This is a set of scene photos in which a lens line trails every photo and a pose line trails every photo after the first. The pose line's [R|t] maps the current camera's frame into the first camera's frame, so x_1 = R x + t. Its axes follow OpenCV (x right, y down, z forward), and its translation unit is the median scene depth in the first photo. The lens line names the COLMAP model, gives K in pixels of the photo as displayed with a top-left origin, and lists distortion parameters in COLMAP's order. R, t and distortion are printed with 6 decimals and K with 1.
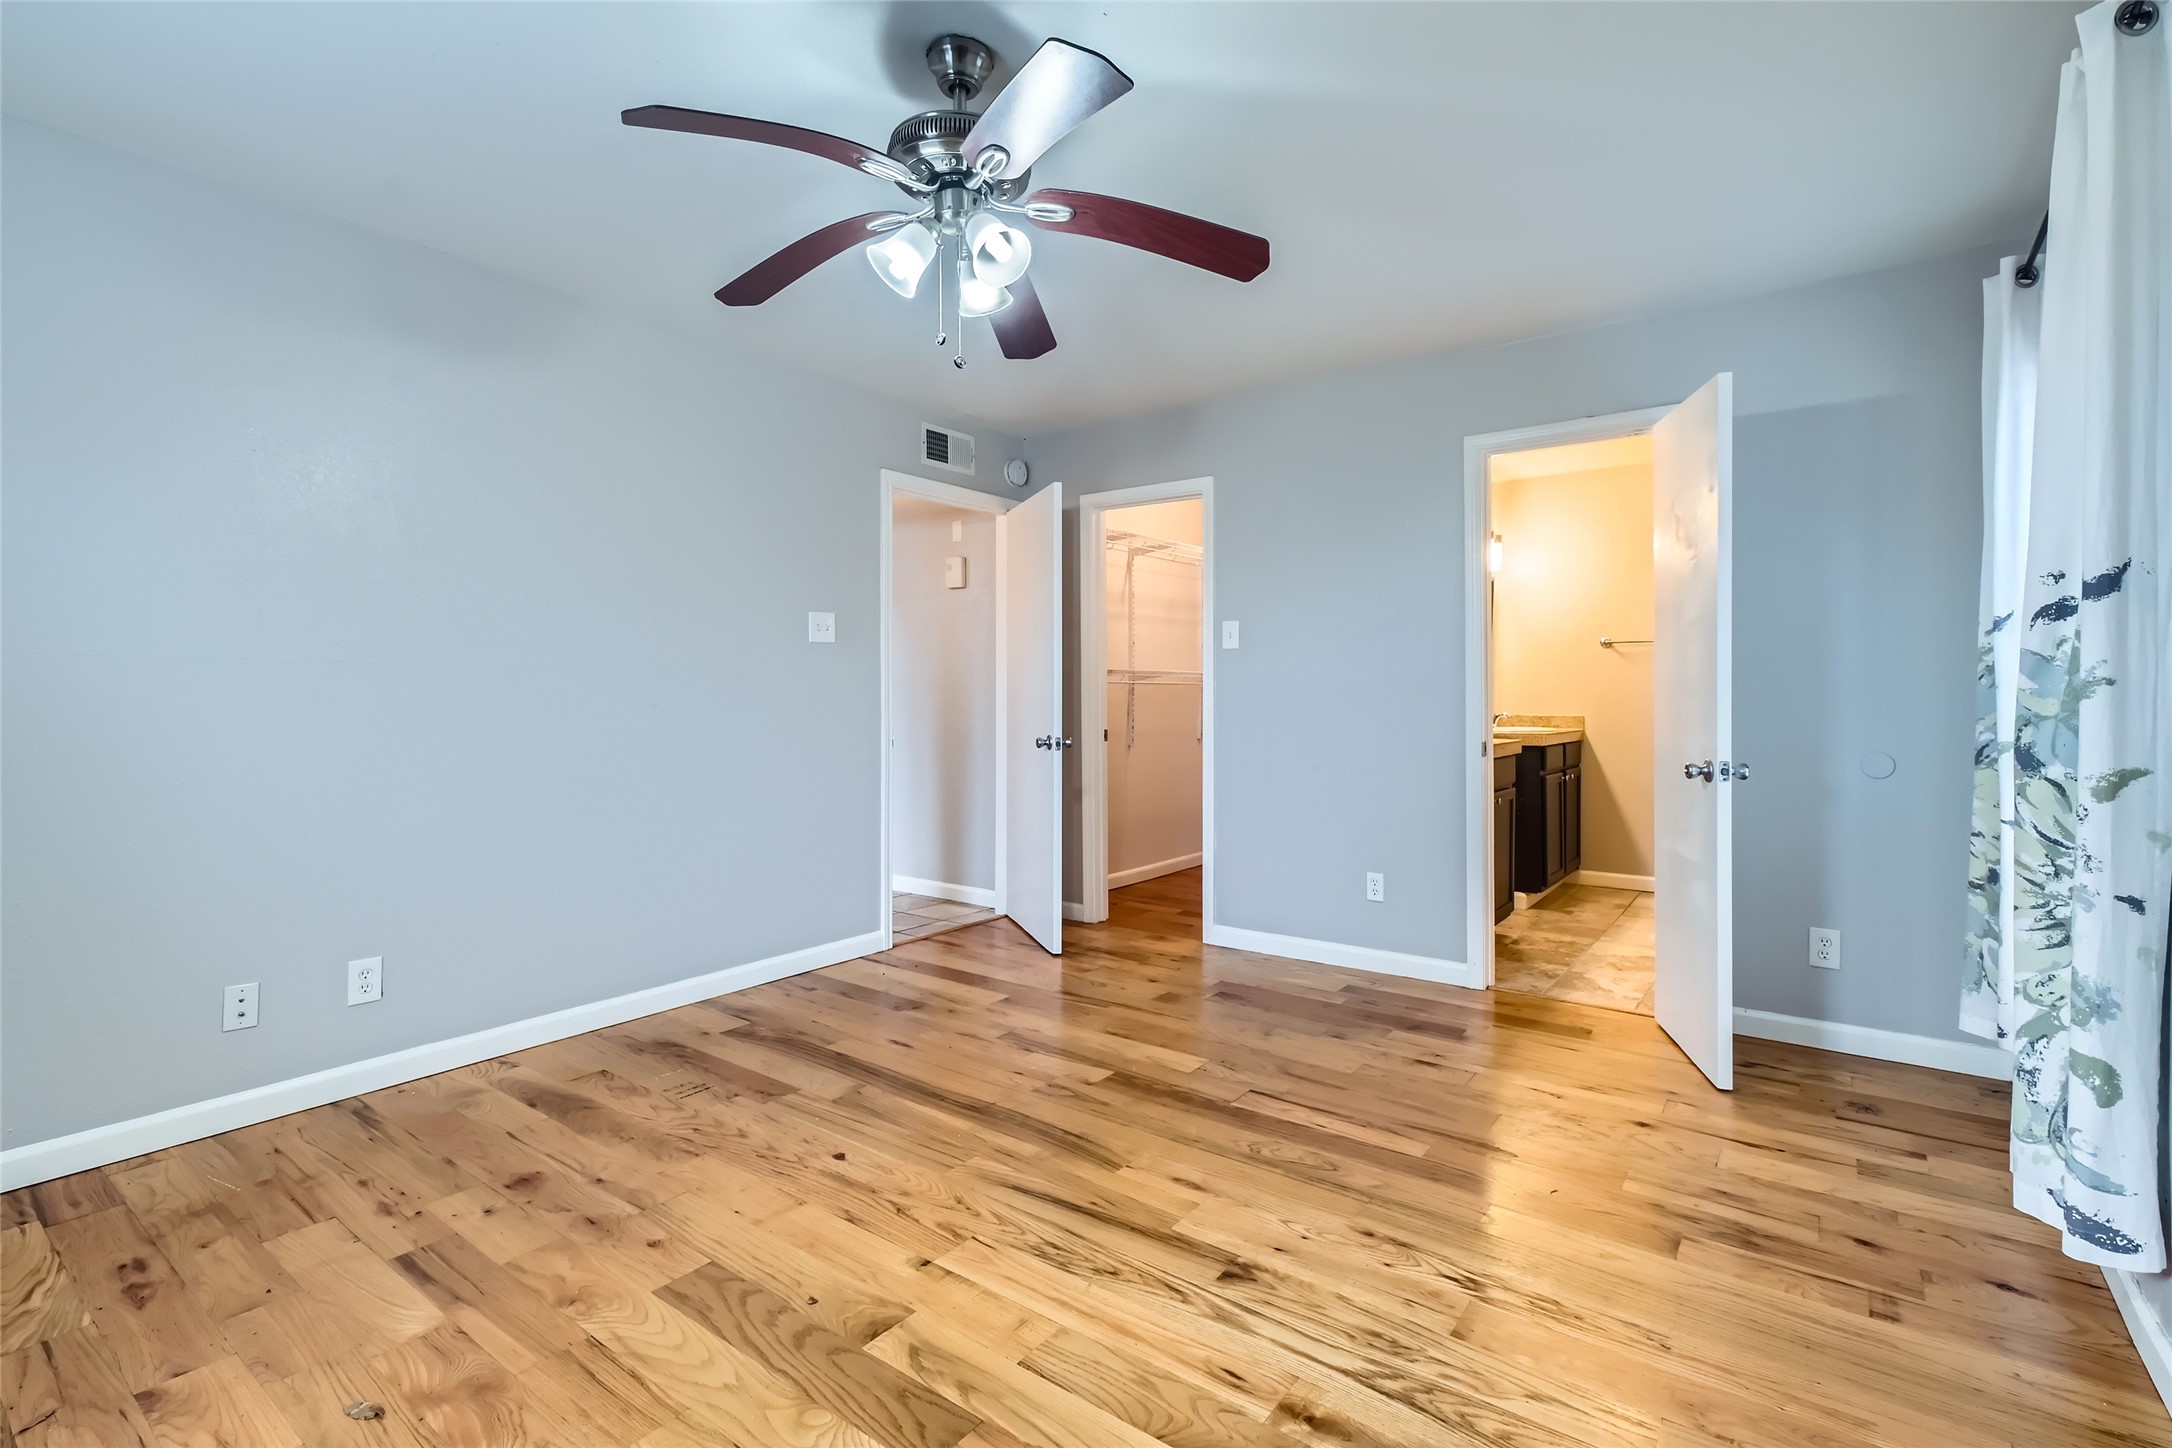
lens RADIAL K [[979.2, 0, 1082.1], [0, 979.2, 694.1], [0, 0, 1]] dist [0.007430, -0.003896]
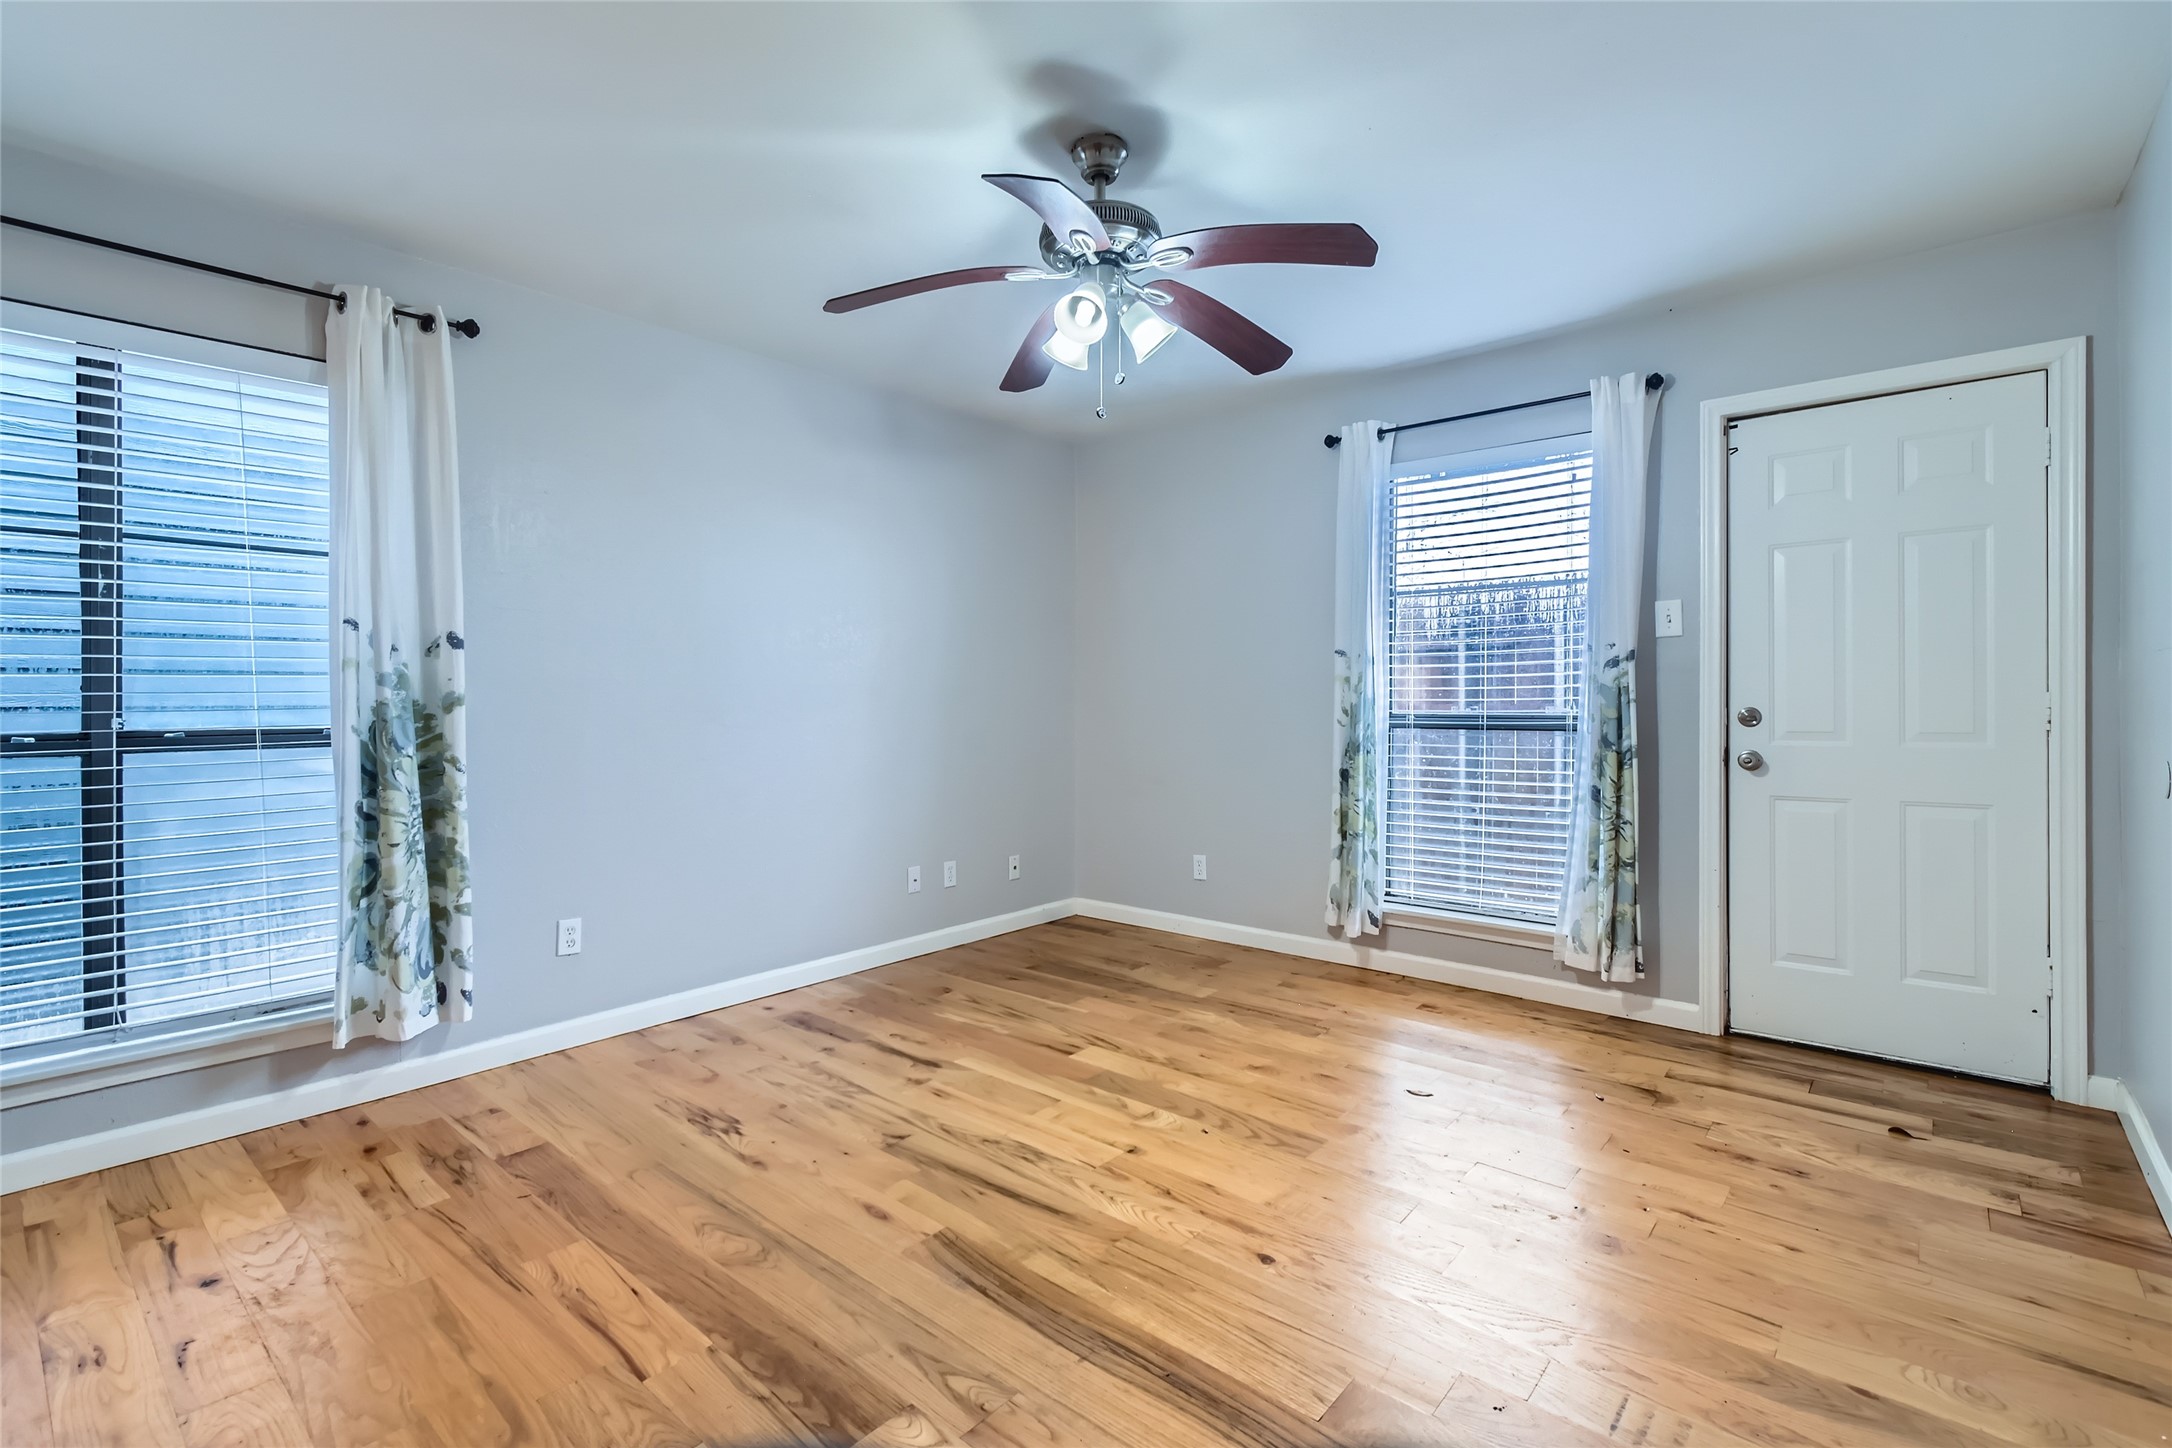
lens RADIAL K [[979.2, 0, 1089.1], [0, 979.2, 707.6], [0, 0, 1]] dist [0.007430, -0.003896]
pose [[-0.997835, 0.004782, 0.065600, -0.156885], [0.005105, 0.999976, 0.004765, 0.003986], [-0.065576, 0.005089, -0.997835, 1.850322]]
